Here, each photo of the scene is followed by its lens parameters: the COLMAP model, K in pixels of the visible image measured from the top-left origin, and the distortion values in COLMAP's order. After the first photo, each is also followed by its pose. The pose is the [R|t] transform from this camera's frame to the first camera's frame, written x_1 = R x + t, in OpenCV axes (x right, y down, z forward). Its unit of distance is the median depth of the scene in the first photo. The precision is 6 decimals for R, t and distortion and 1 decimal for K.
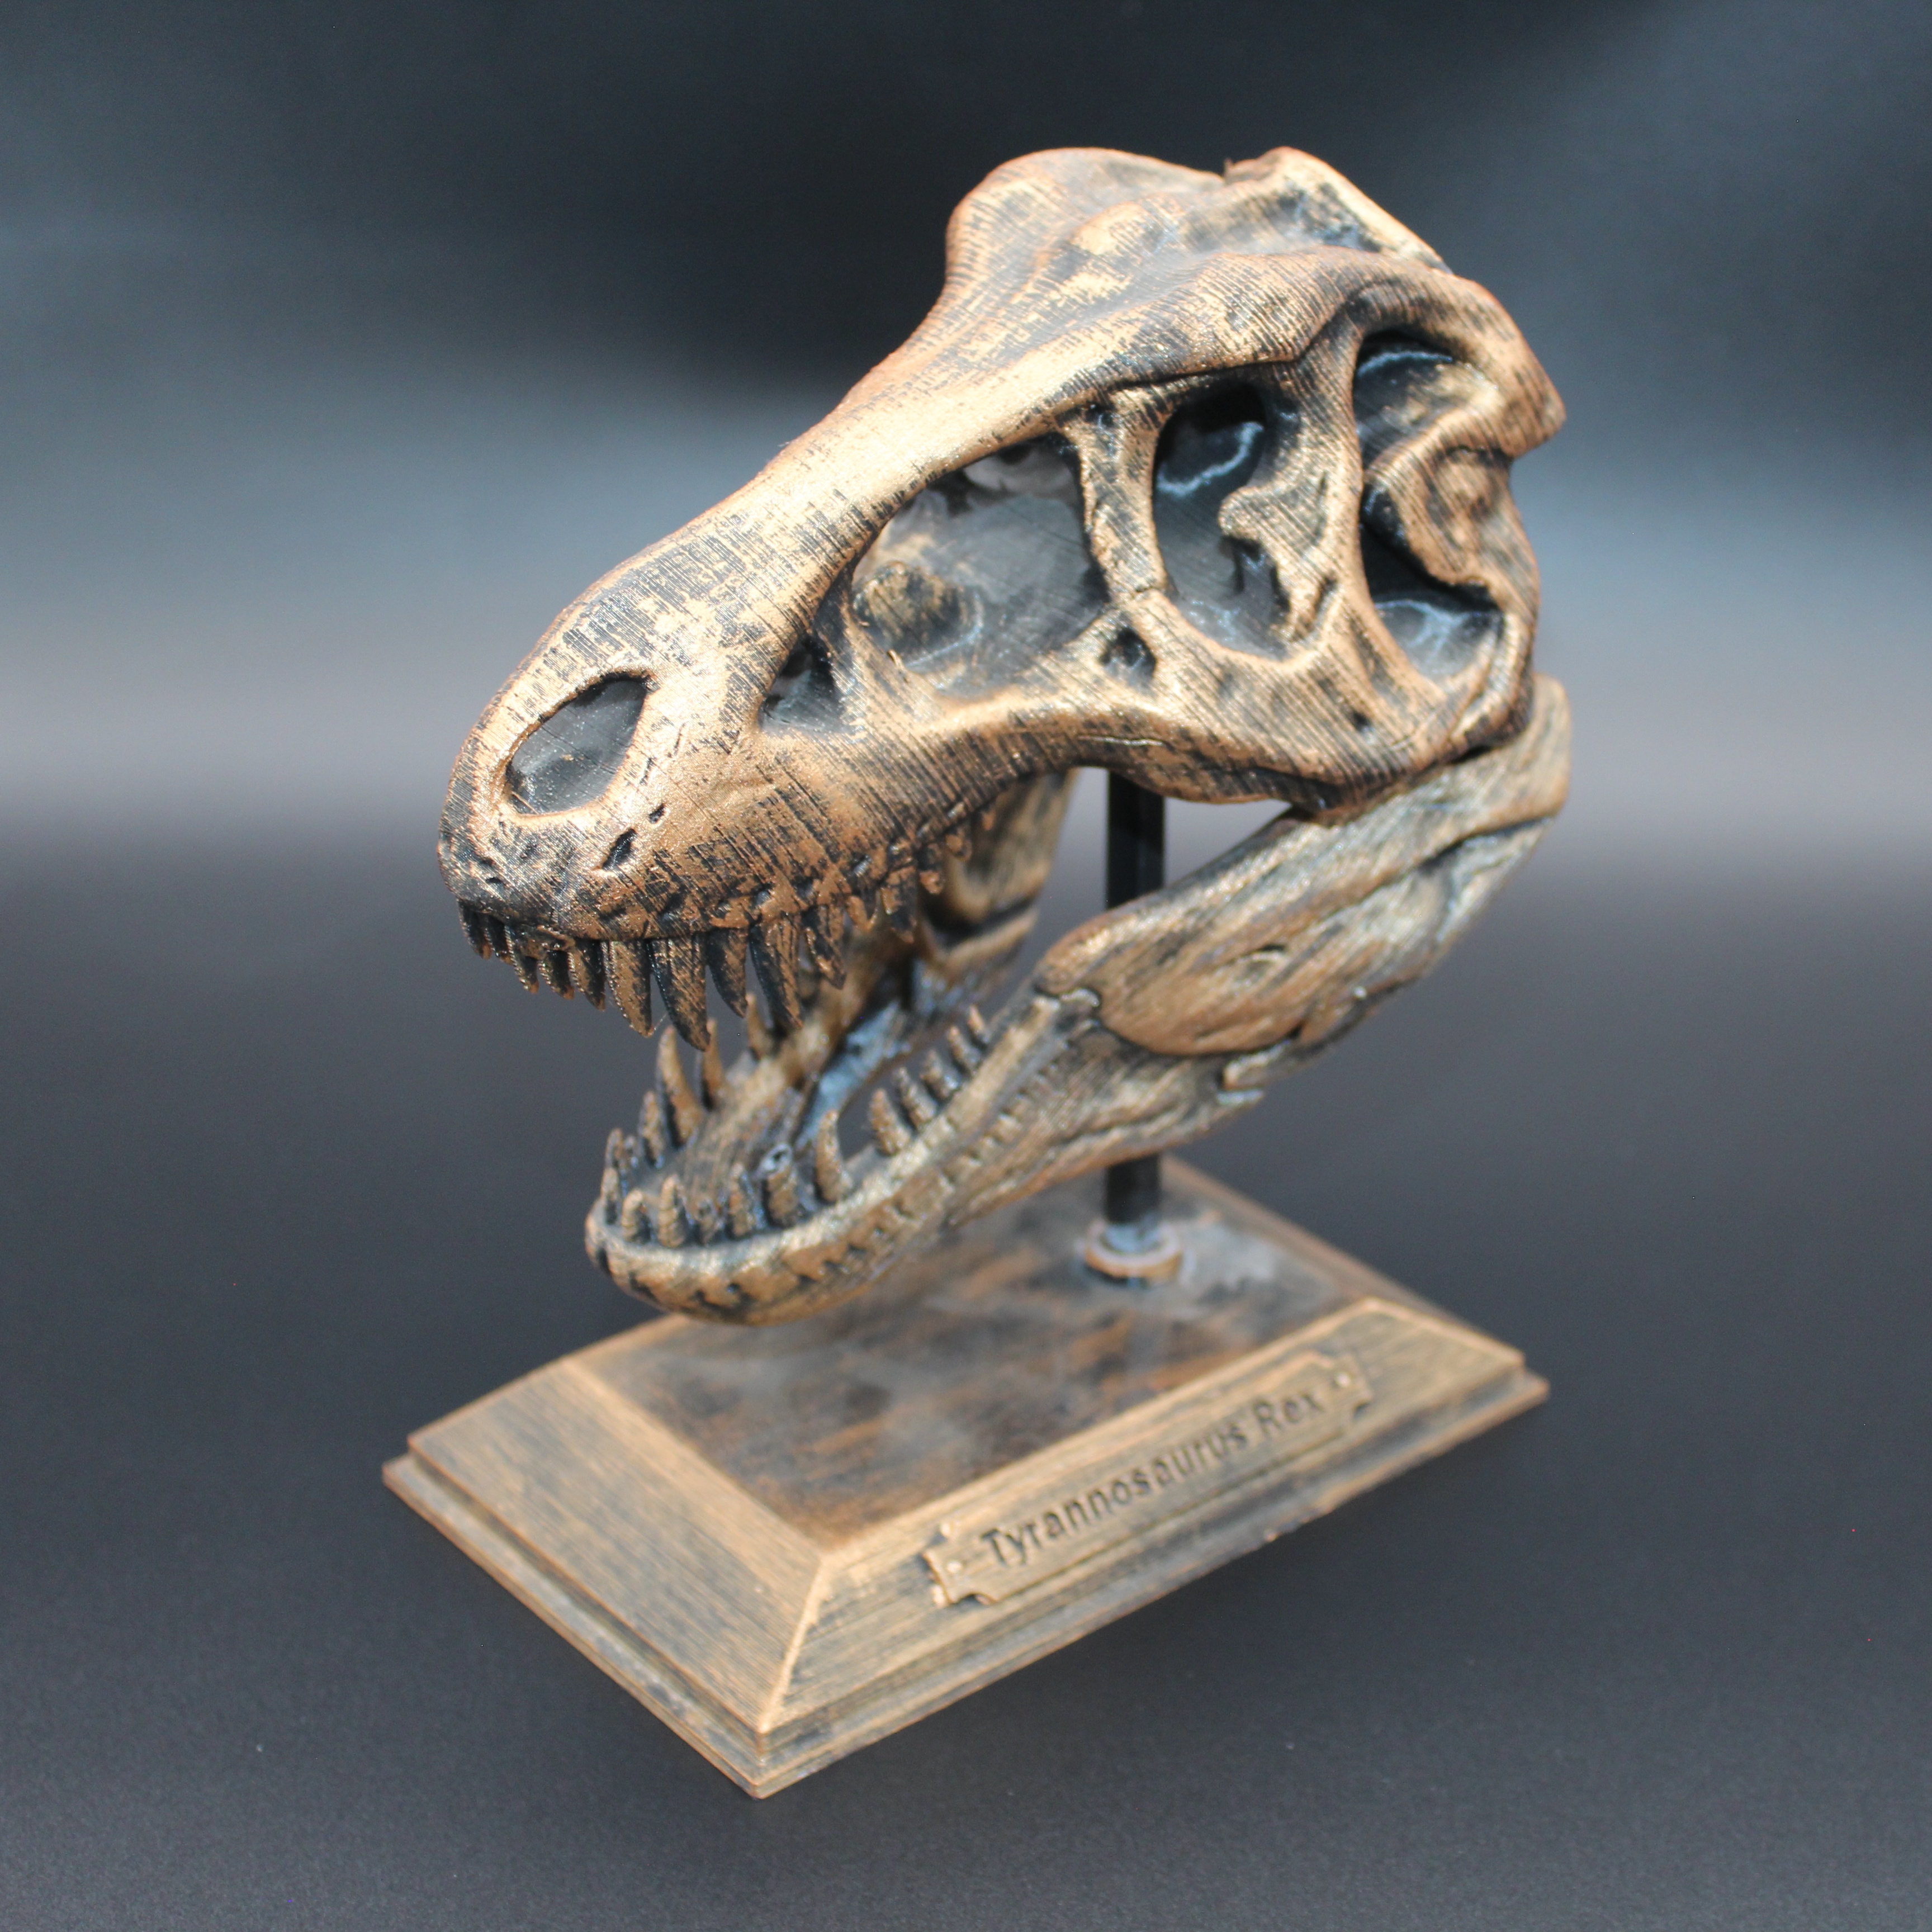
lens RADIAL K [[3860.5, 0, 963.3], [0, 3860.5, 808.3], [0, 0, 1]] dist [0.279071, -4.576787]
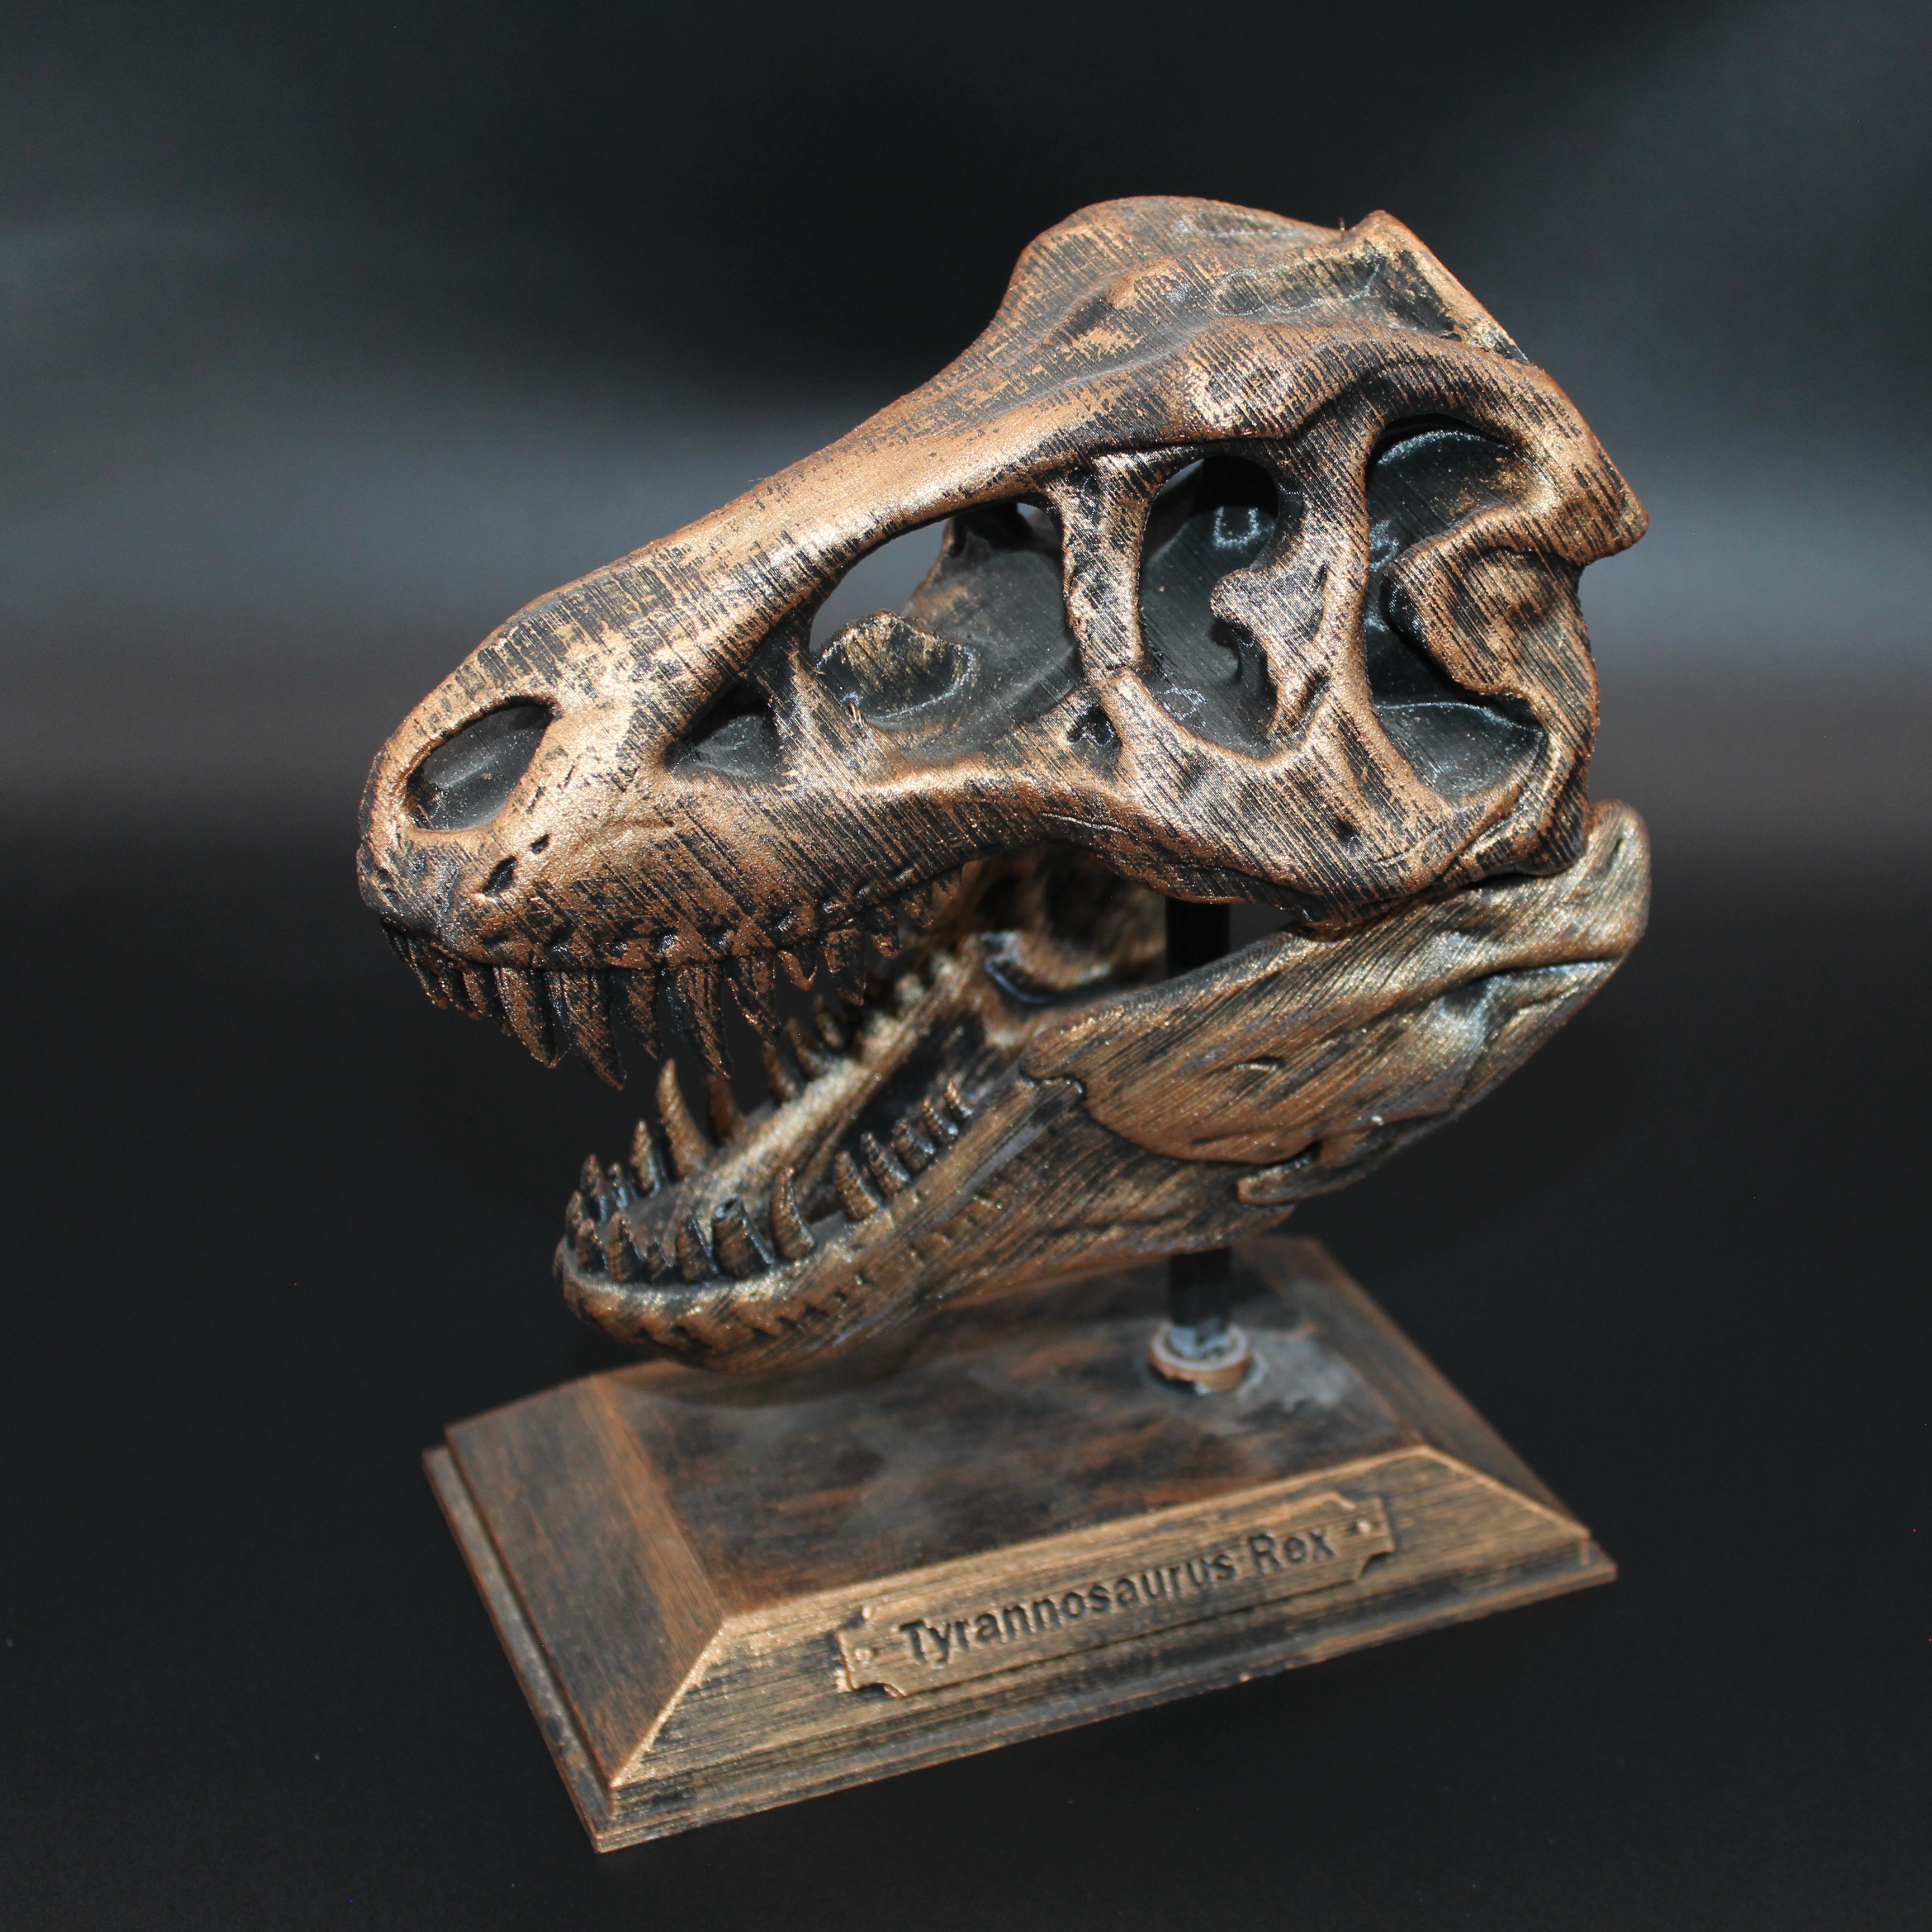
lens RADIAL K [[3804.7, 0, 866.2], [0, 3804.7, 839.6], [0, 0, 1]] dist [0.239386, -3.001933]
pose [[0.951946, 0.115661, -0.283587, 0.254722], [-0.111978, 0.993281, 0.029221, -0.034677], [0.285061, 0.003938, 0.958501, 0.090415]]
